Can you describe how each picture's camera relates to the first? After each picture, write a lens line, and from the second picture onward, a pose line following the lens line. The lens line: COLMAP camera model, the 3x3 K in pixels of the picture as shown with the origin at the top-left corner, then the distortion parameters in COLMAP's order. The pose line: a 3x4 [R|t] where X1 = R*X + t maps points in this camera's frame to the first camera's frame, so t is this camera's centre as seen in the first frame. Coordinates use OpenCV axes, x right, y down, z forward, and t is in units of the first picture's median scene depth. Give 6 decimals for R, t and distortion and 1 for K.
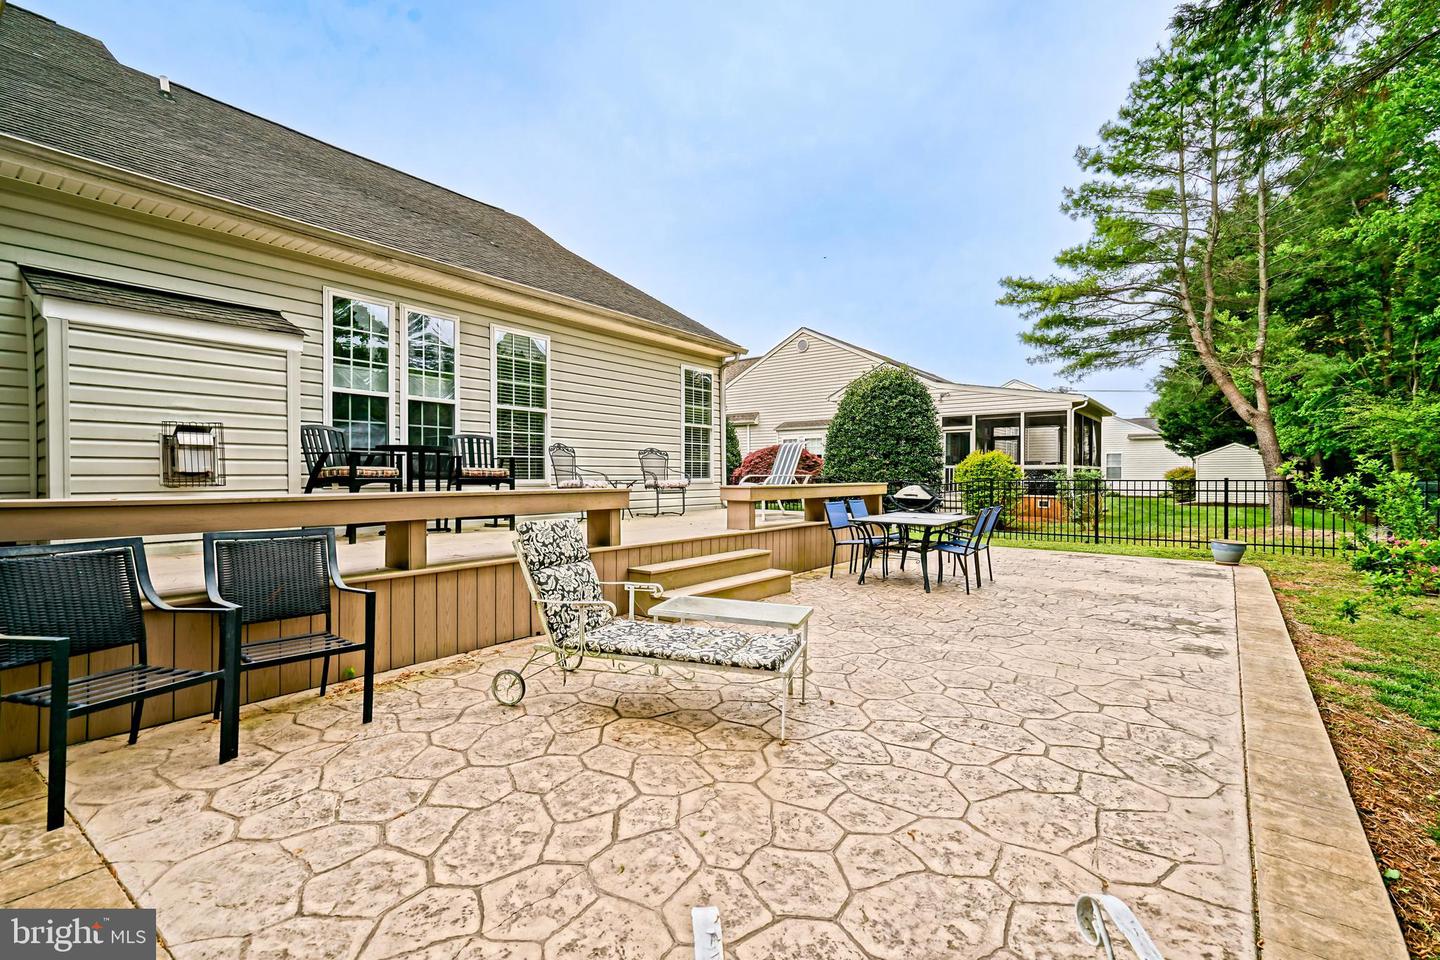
lens RADIAL K [[647.2, 0, 723.7], [0, 647.2, 482.3], [0, 0, 1]] dist [0.001919, 0.000185]
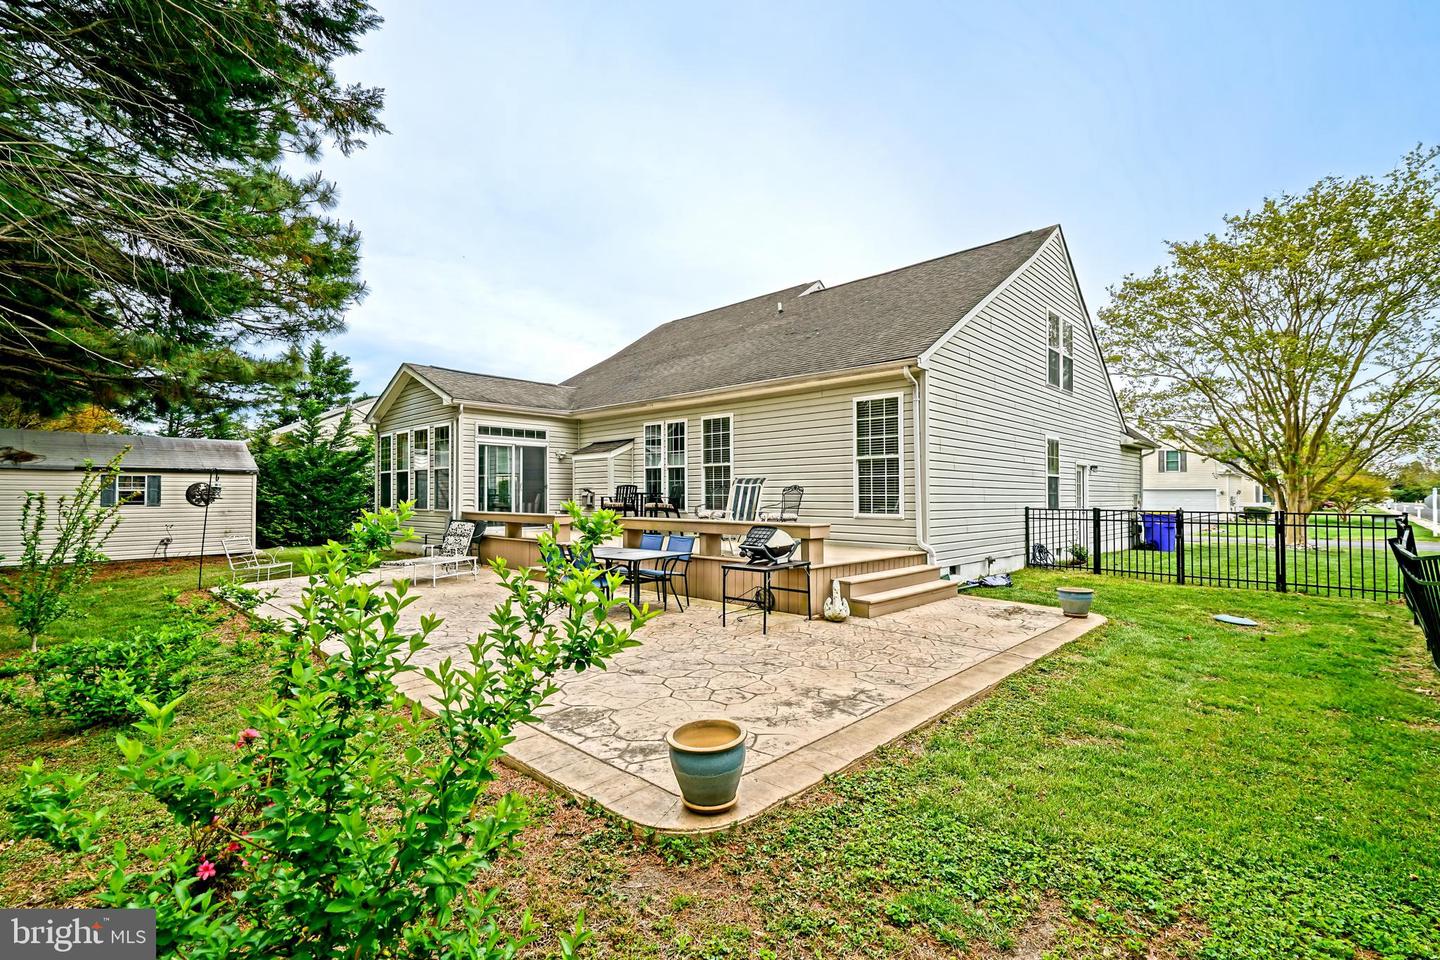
lens RADIAL K [[647.2, 0, 721.0], [0, 647.2, 480.9], [0, 0, 1]] dist [0.001919, 0.000185]
pose [[-0.086204, -0.066268, -0.994071, 1.006307], [-0.037799, 0.997285, -0.063204, 0.015628], [0.995560, 0.032127, -0.088475, 0.968278]]
